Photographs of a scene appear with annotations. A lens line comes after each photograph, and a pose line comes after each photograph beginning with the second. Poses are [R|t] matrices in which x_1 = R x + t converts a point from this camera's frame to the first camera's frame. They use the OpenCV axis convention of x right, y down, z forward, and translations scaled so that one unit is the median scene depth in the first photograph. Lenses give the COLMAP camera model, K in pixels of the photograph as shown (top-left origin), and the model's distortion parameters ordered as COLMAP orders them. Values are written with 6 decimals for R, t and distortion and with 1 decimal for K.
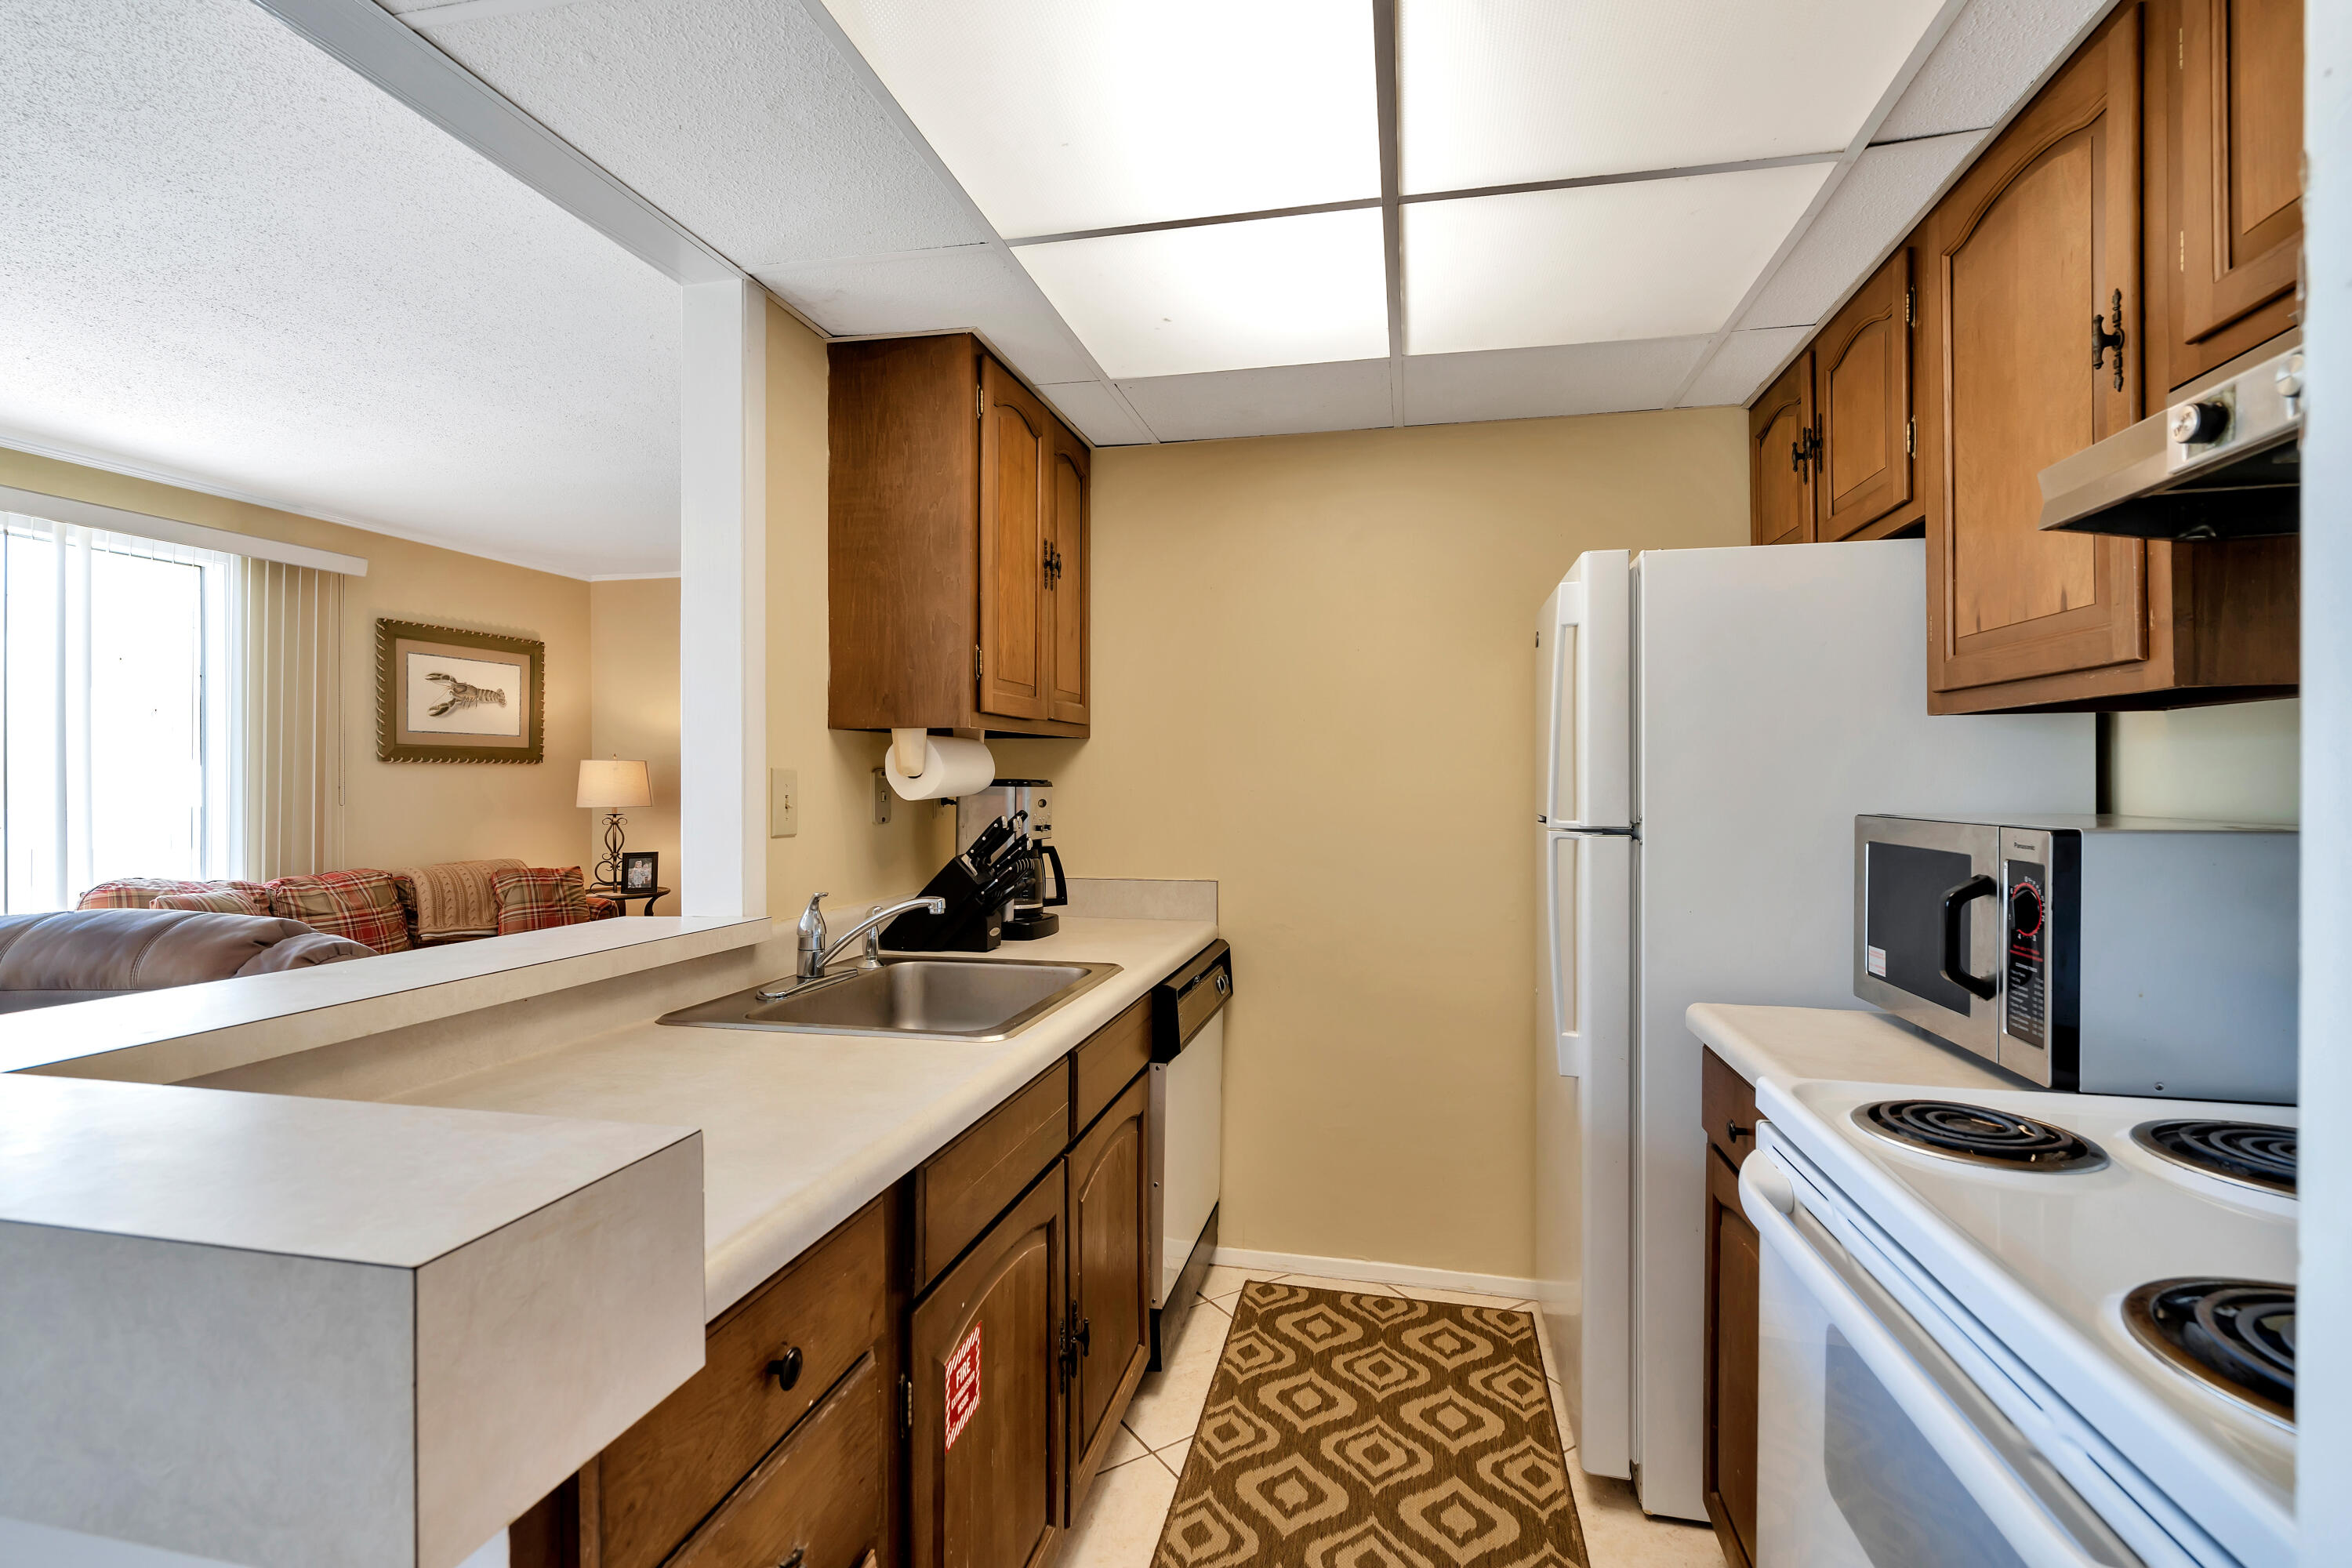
lens RADIAL K [[1060.9, 0, 1176.0], [0, 1060.9, 784.0], [0, 0, 1]] dist [0.008354, -0.000293]
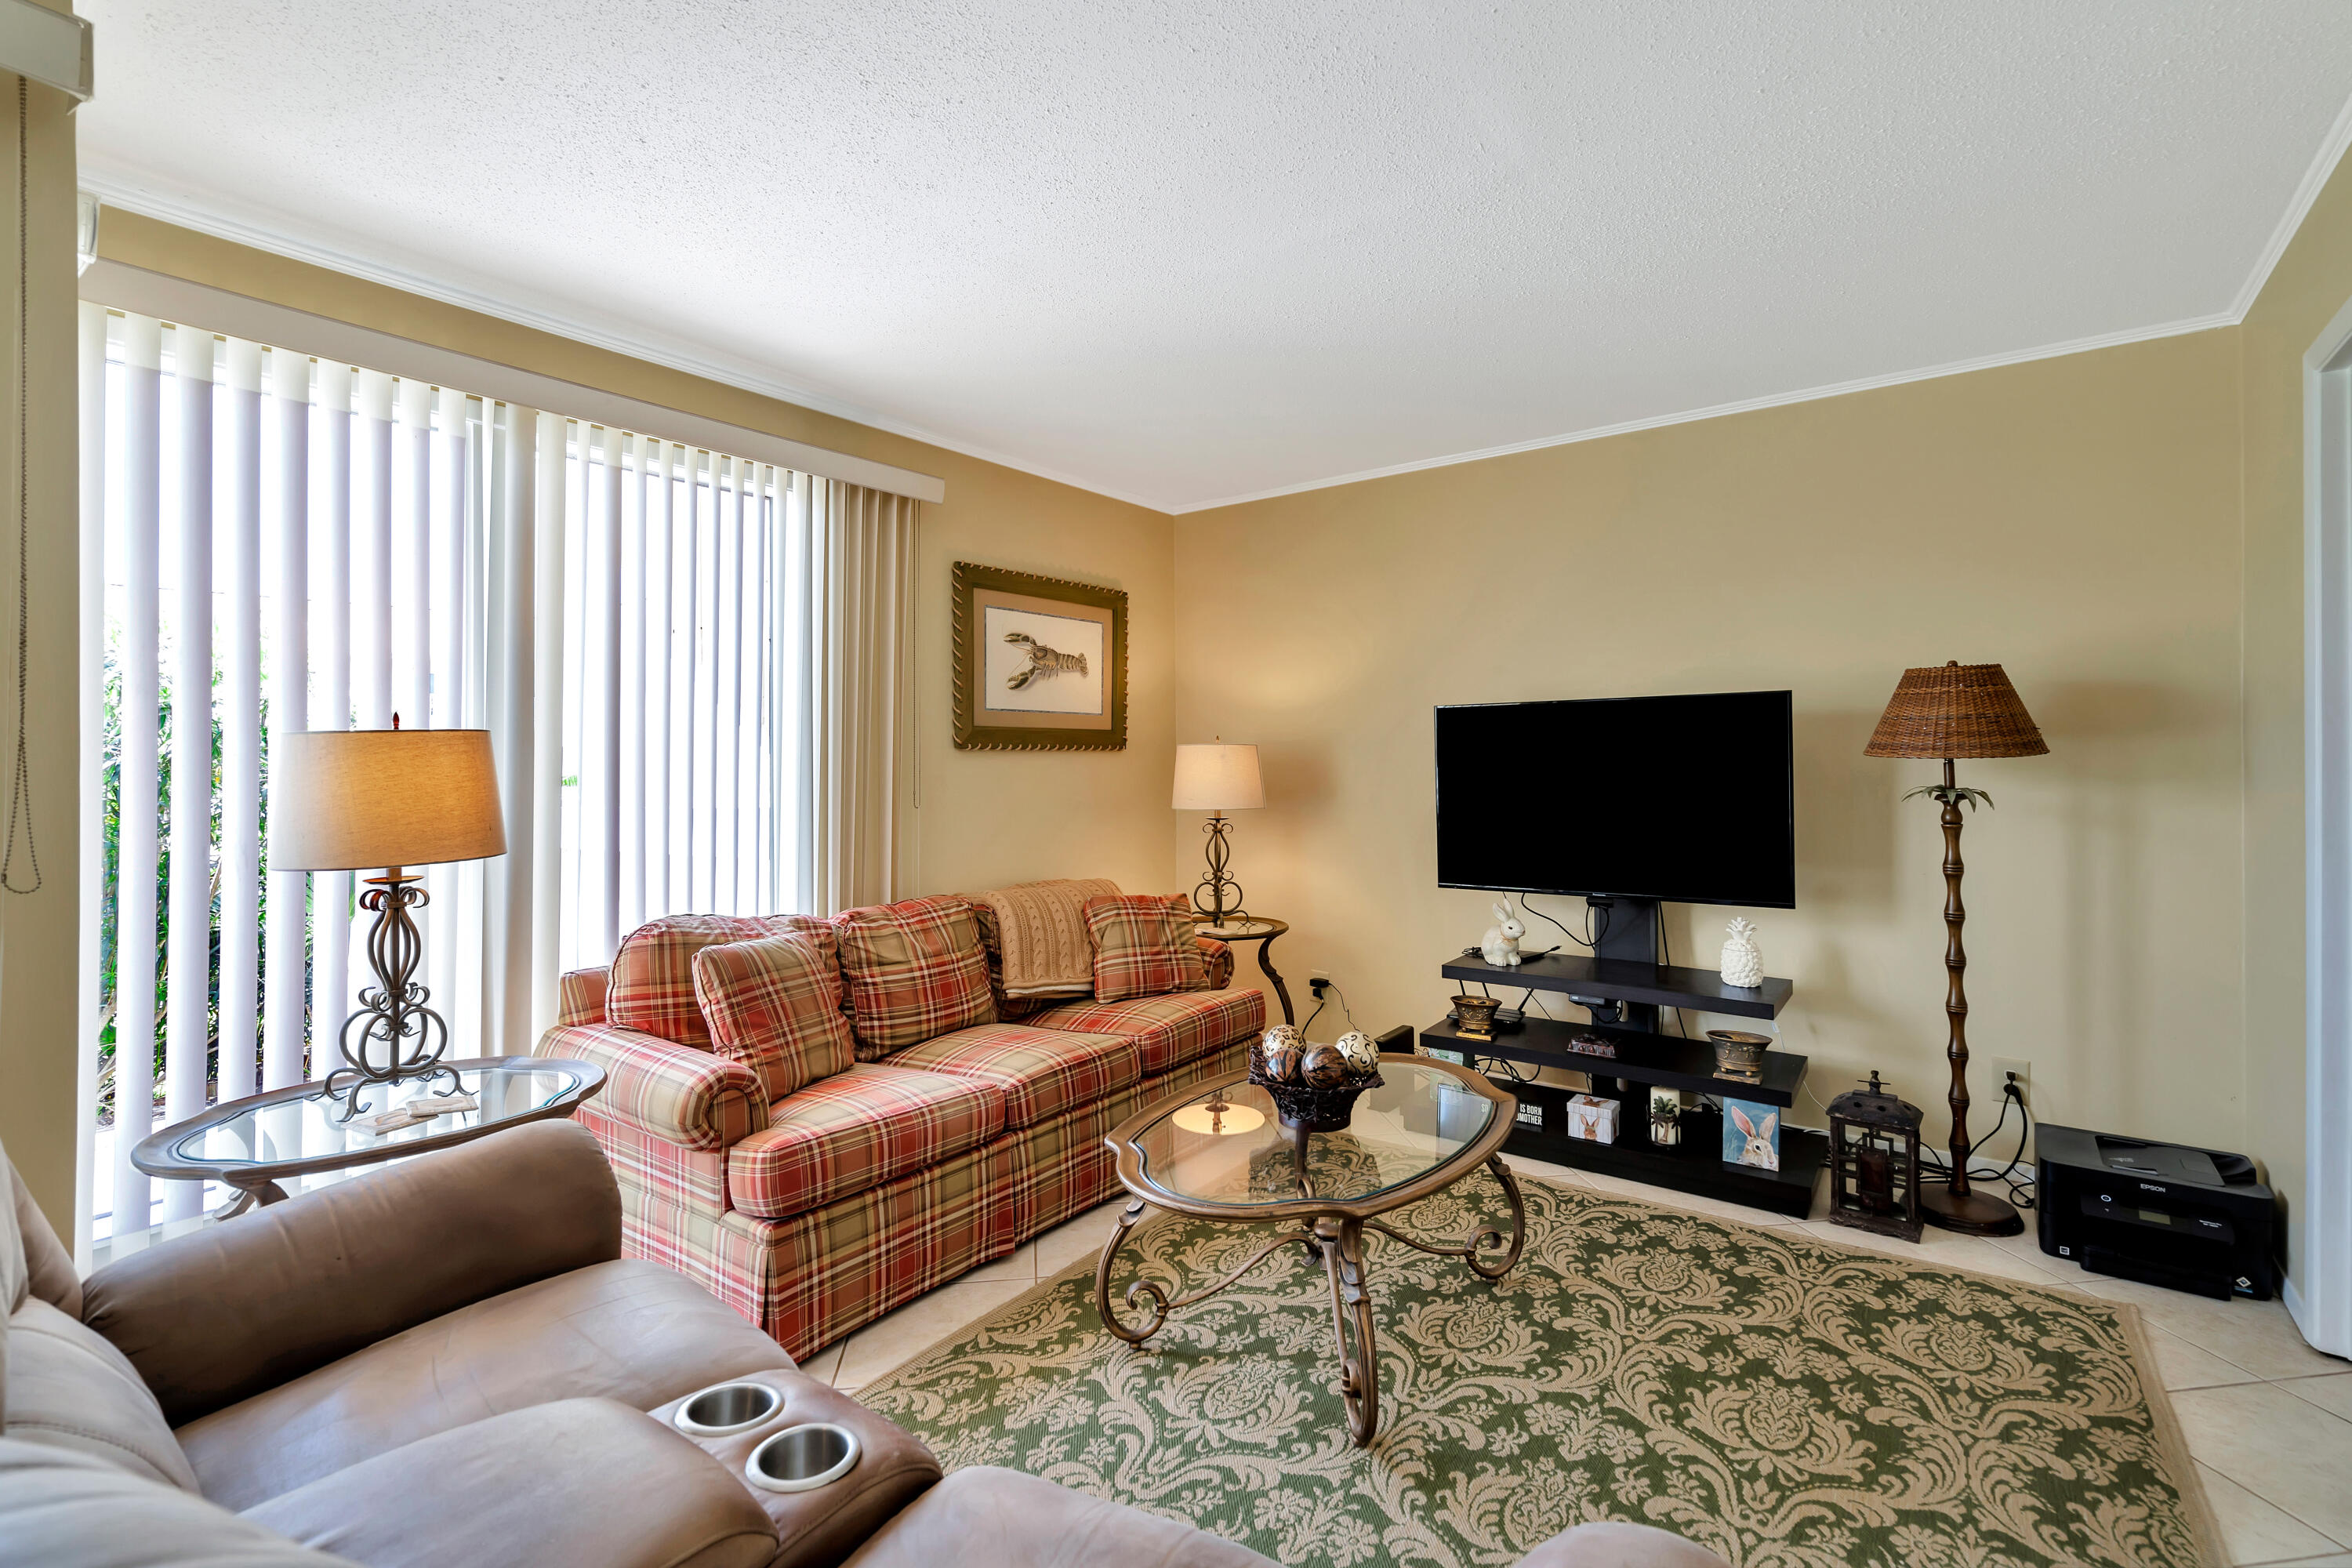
lens RADIAL K [[1066.9, 0, 1179.6], [0, 1066.9, 772.7], [0, 0, 1]] dist [0.002793, 0.000523]
pose [[0.912598, -0.001950, -0.408853, -0.333354], [0.003352, 0.999991, 0.002713, -0.006662], [0.408844, -0.003846, 0.912596, 0.424303]]
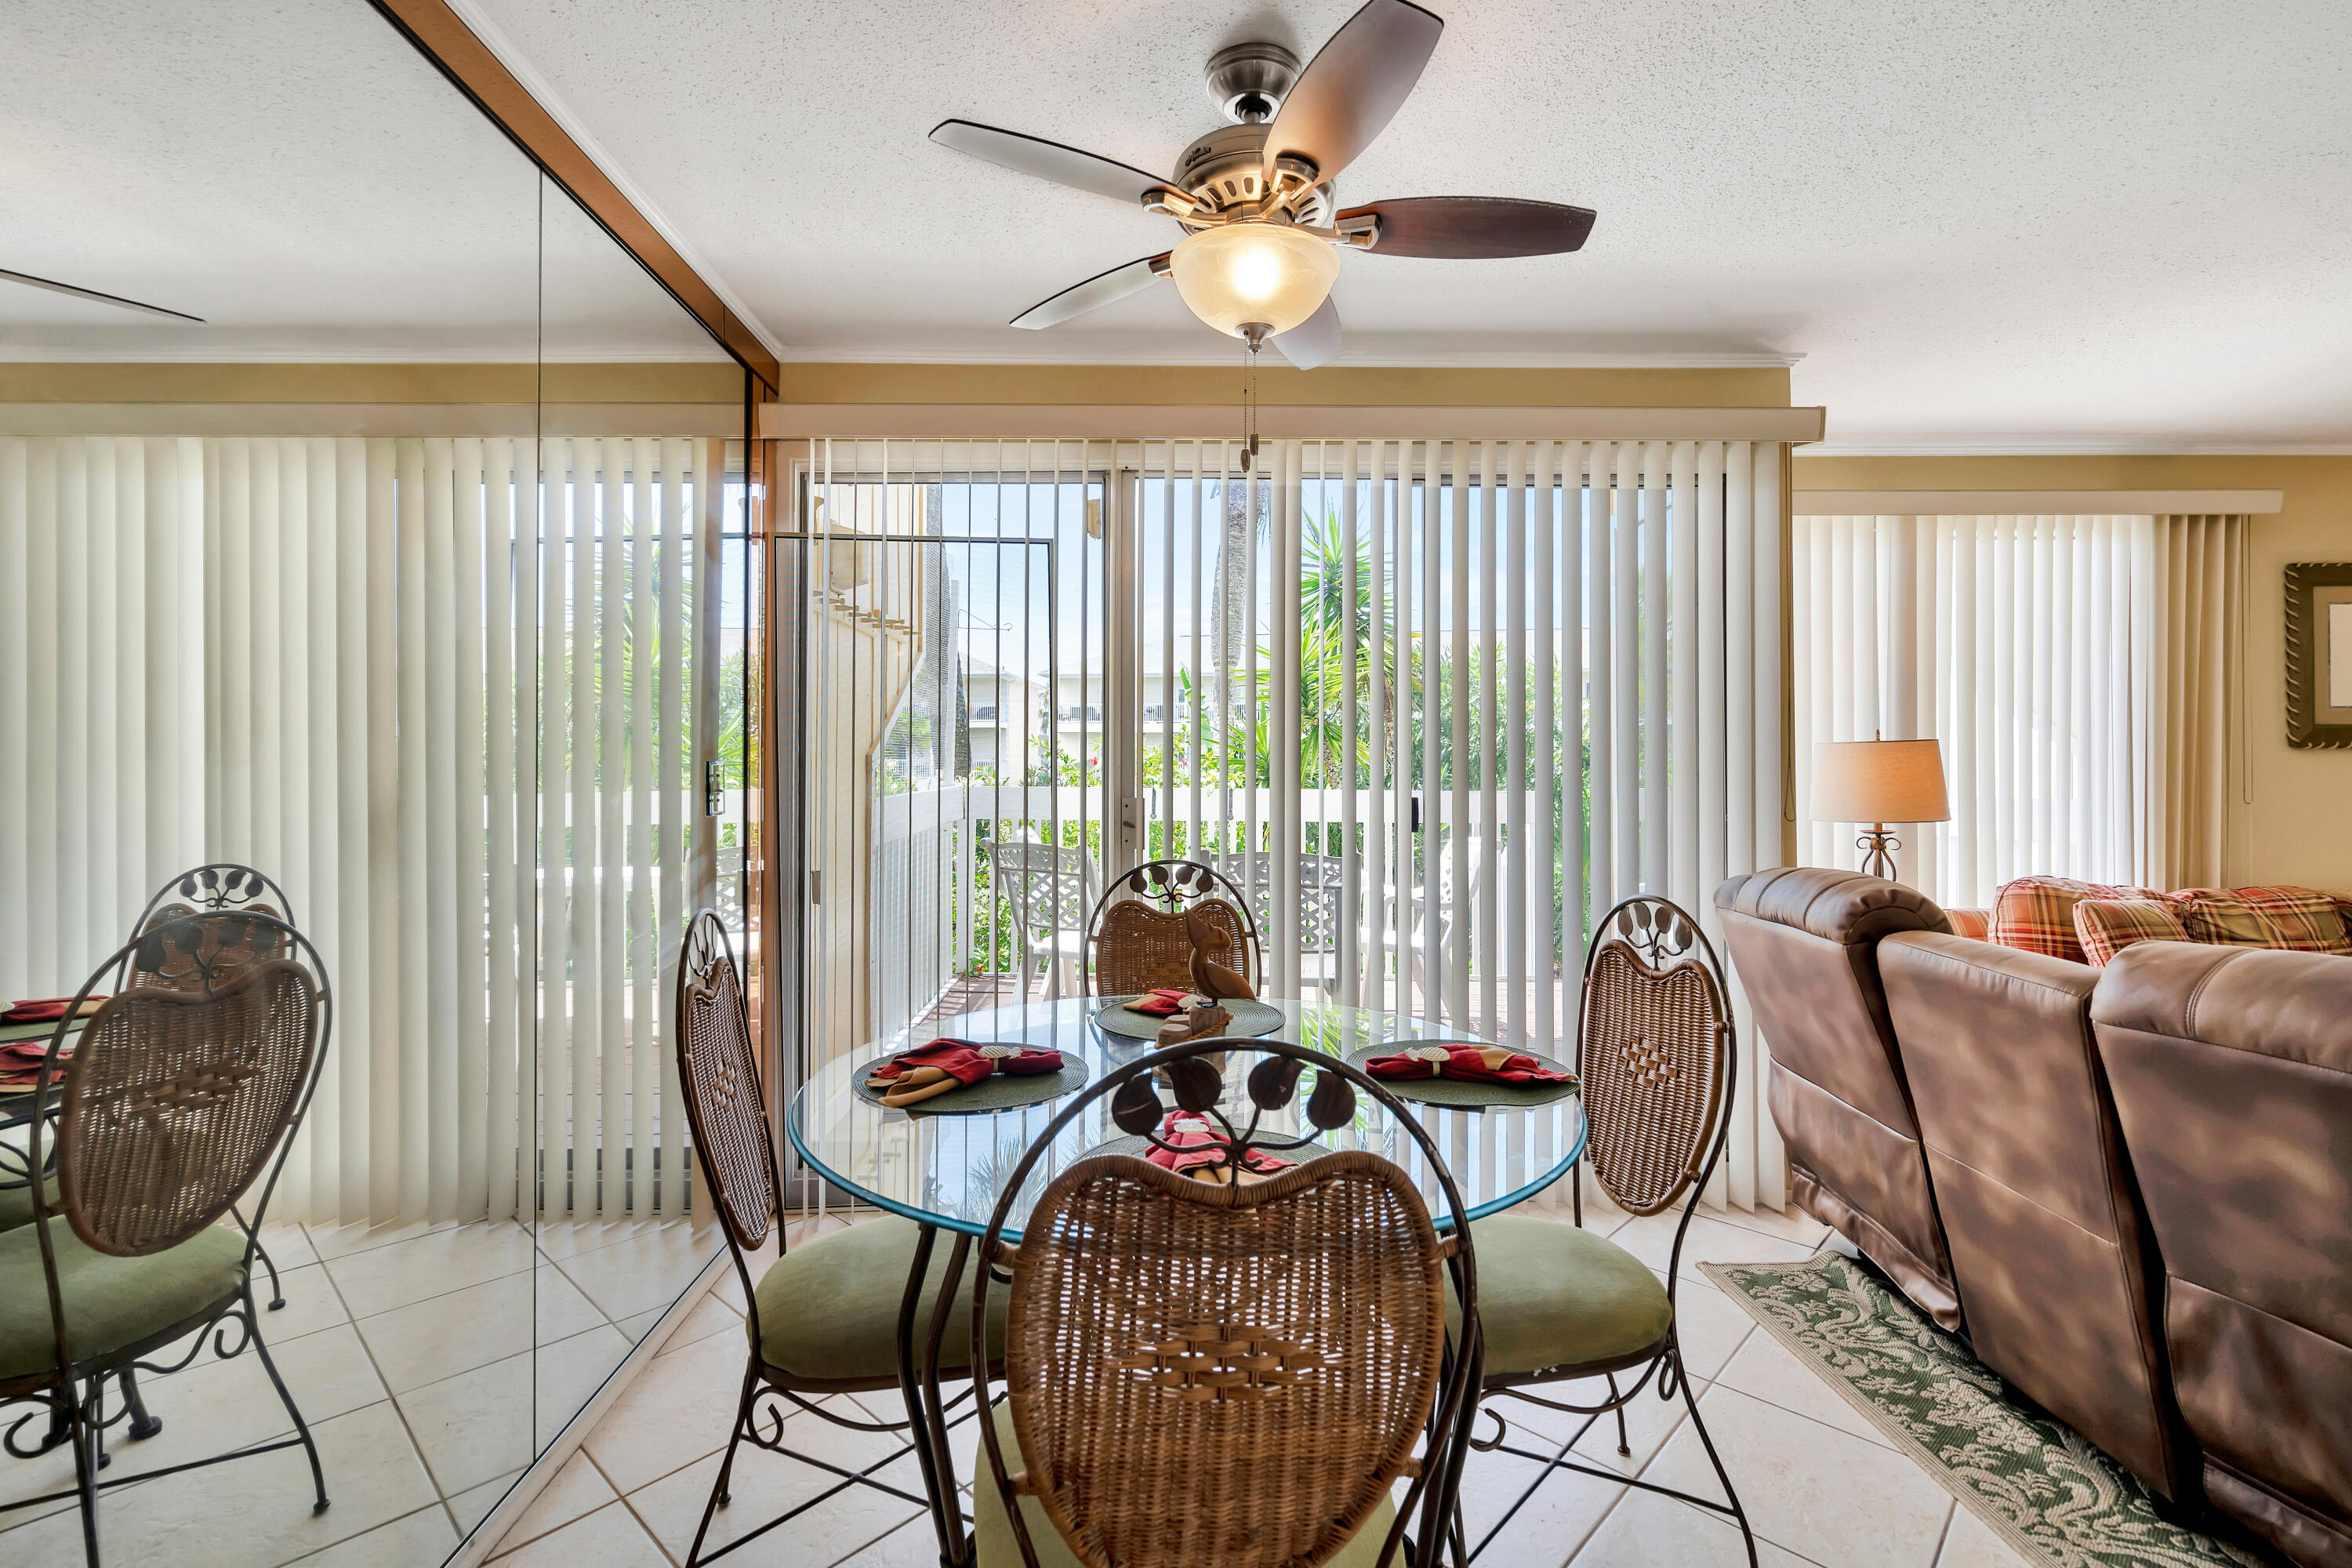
lens RADIAL K [[1069.3, 0, 1173.3], [0, 1069.3, 747.9], [0, 0, 1]] dist [-0.000103, 0.000632]
pose [[0.234553, -0.014922, -0.971989, -0.208200], [-0.005510, 0.999846, -0.016680, -0.004242], [0.972088, 0.009268, 0.234435, 0.027342]]
